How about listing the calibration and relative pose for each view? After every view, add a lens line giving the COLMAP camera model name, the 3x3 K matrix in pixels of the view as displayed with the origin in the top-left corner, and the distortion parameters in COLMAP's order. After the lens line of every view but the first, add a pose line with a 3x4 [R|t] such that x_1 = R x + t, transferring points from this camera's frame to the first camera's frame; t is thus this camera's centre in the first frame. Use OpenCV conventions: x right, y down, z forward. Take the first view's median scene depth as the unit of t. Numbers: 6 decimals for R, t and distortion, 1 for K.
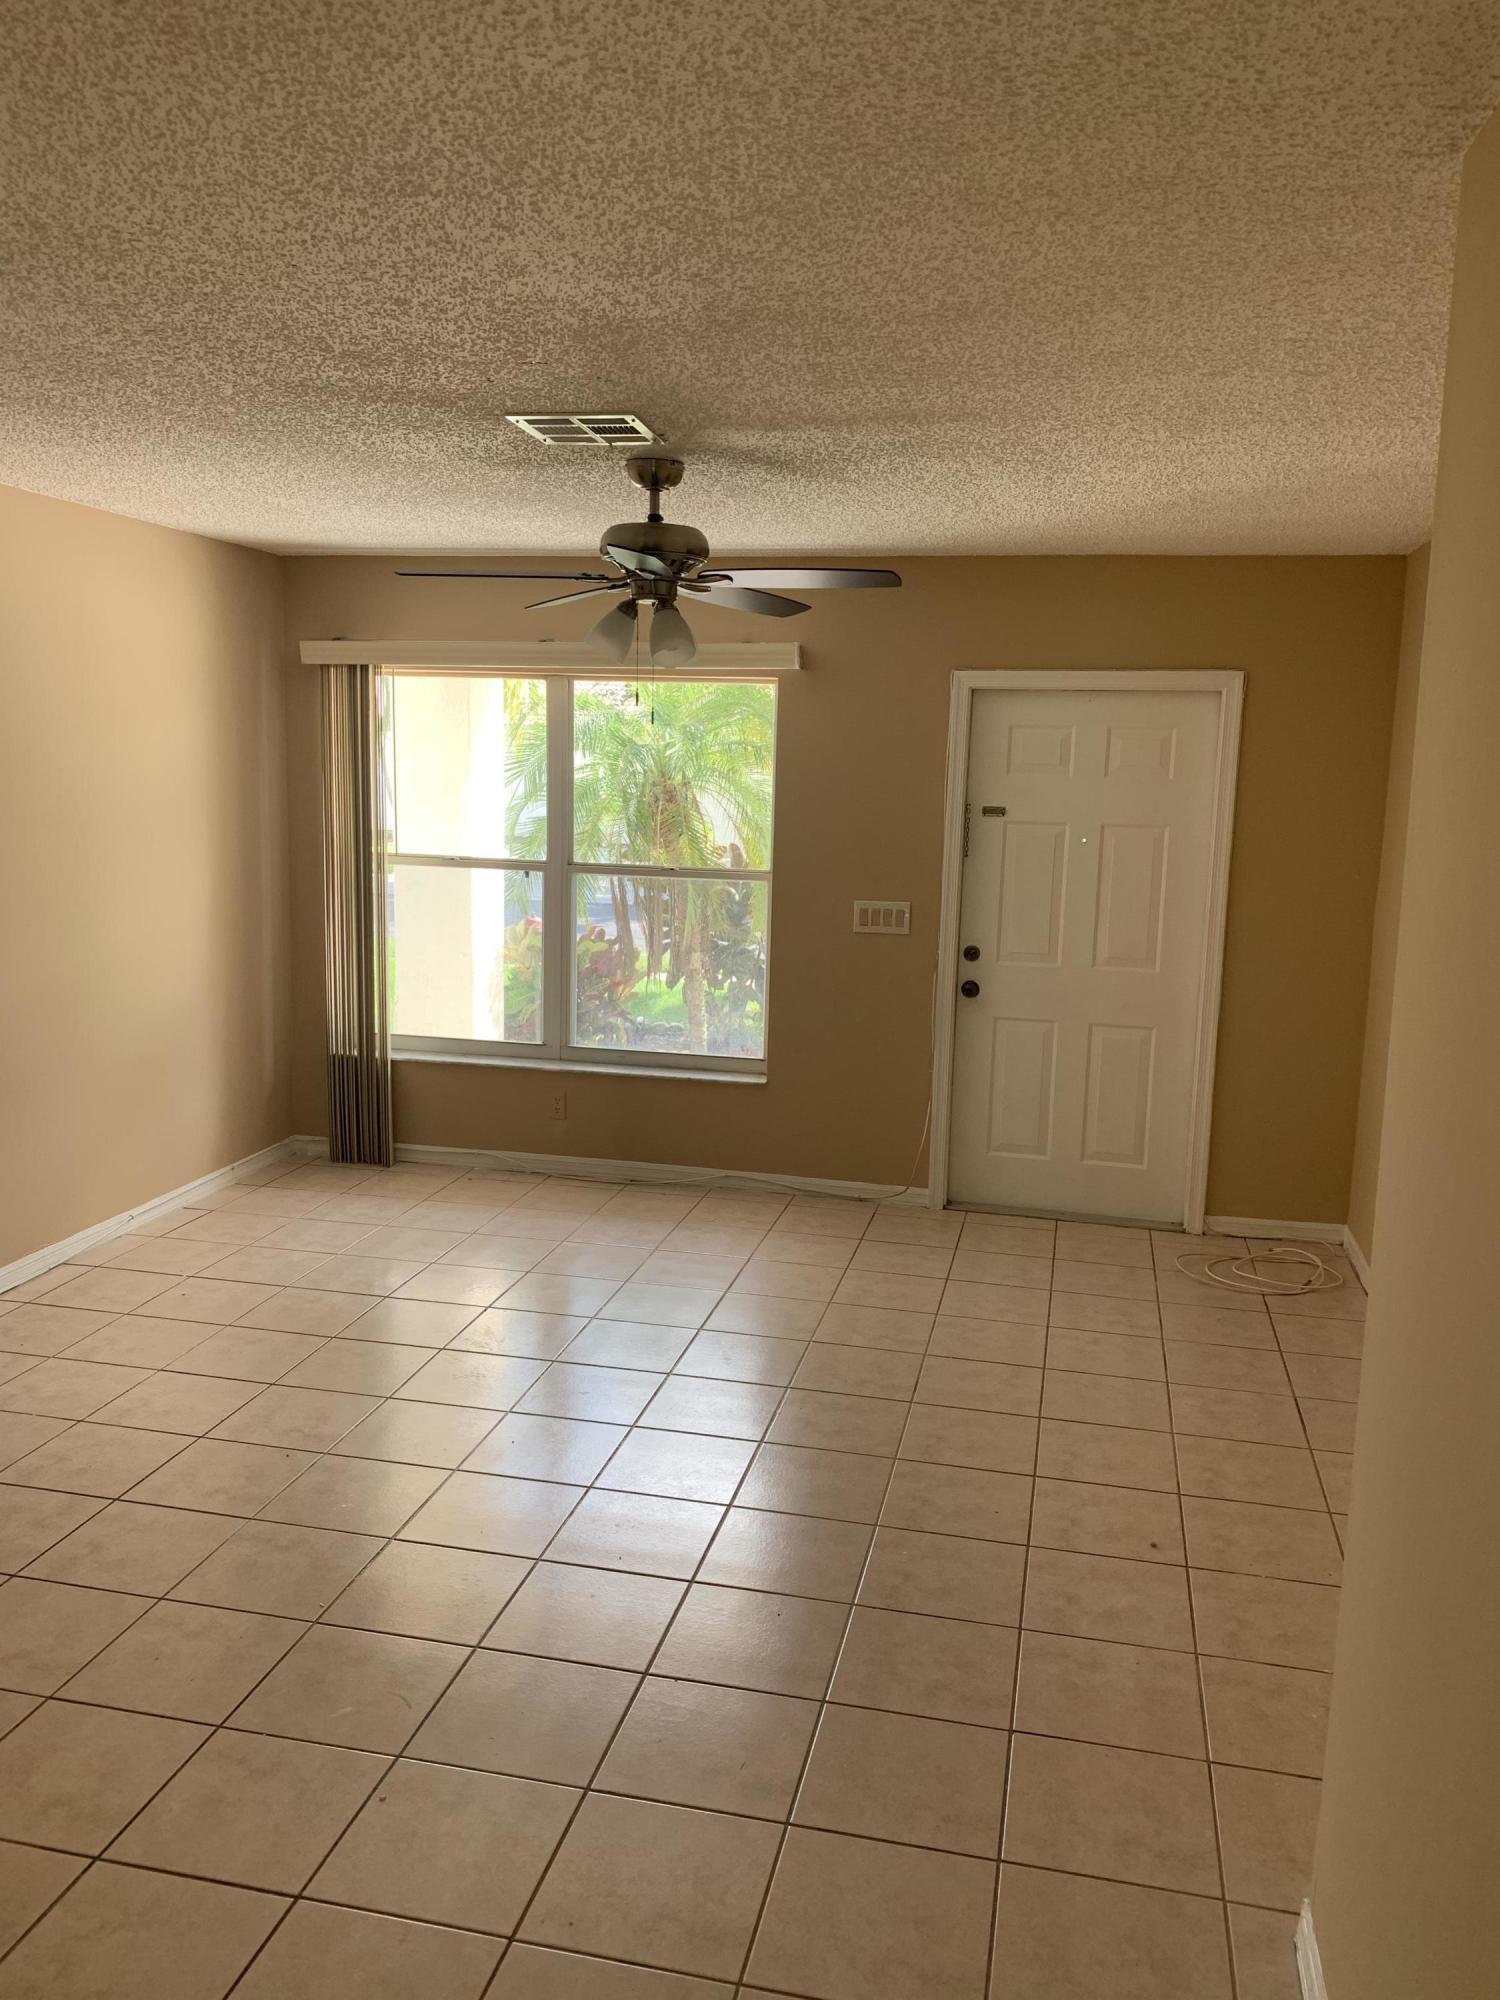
lens RADIAL K [[1536.8, 0, 750.0], [0, 1536.8, 1000.0], [0, 0, 1]] dist [0.115135, 0.000135]
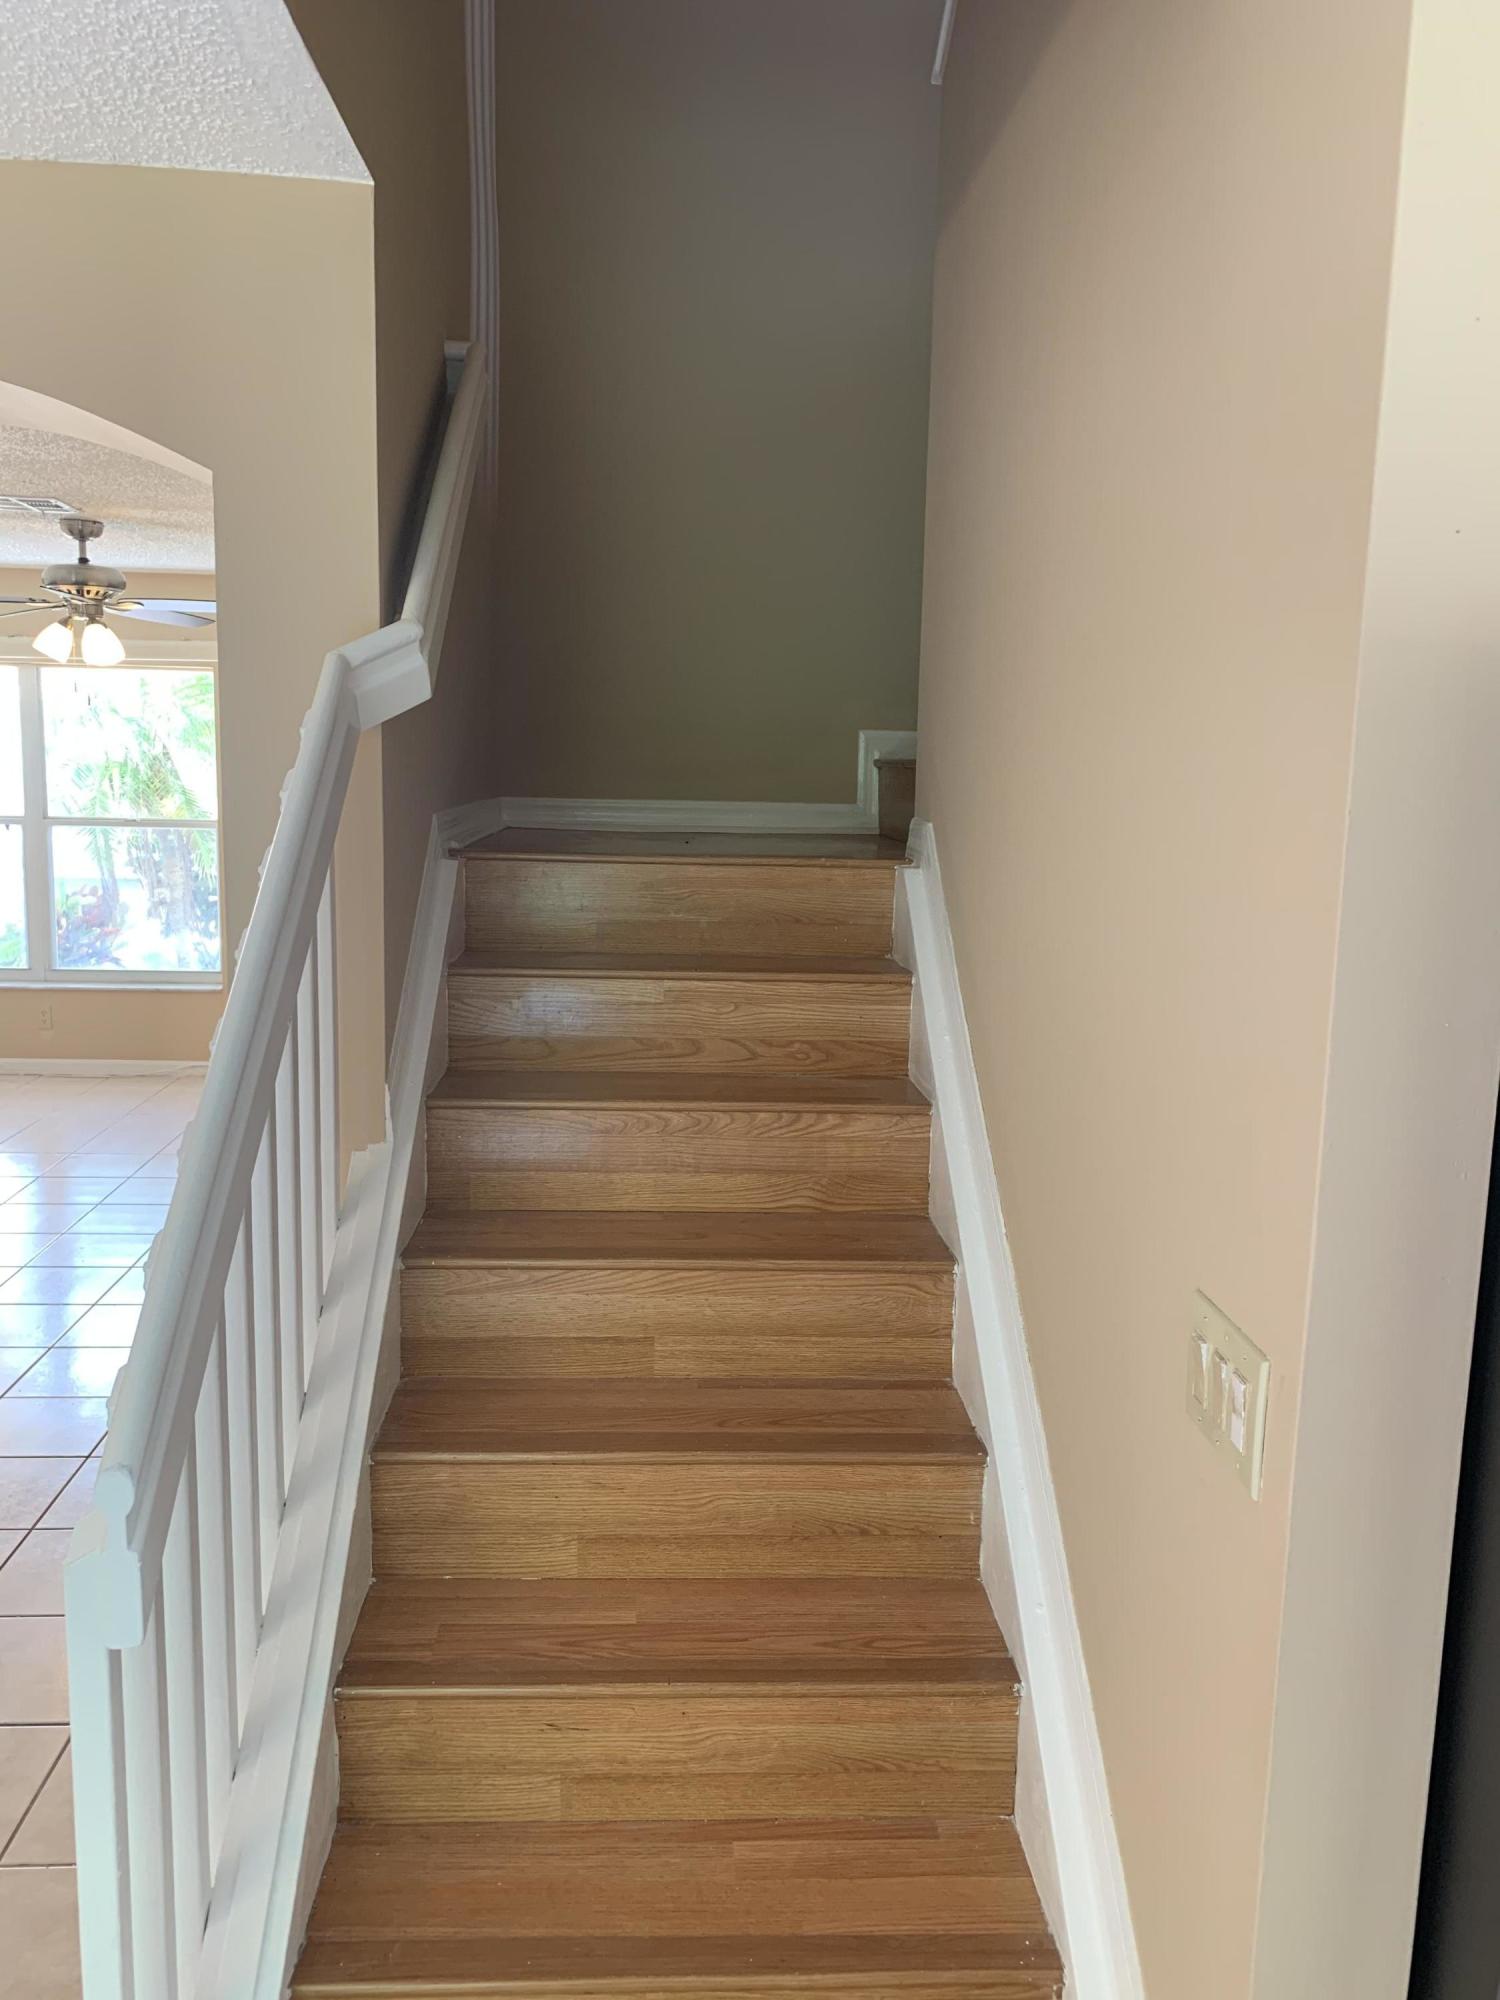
lens RADIAL K [[1580.8, 0, 750.0], [0, 1580.8, 1000.0], [0, 0, 1]] dist [-0.001591, 0.001998]
pose [[0.961523, -0.047170, 0.270645, 0.073270], [0.043091, 0.998850, 0.020998, 0.052780], [-0.271324, -0.008528, 0.962450, -0.348542]]
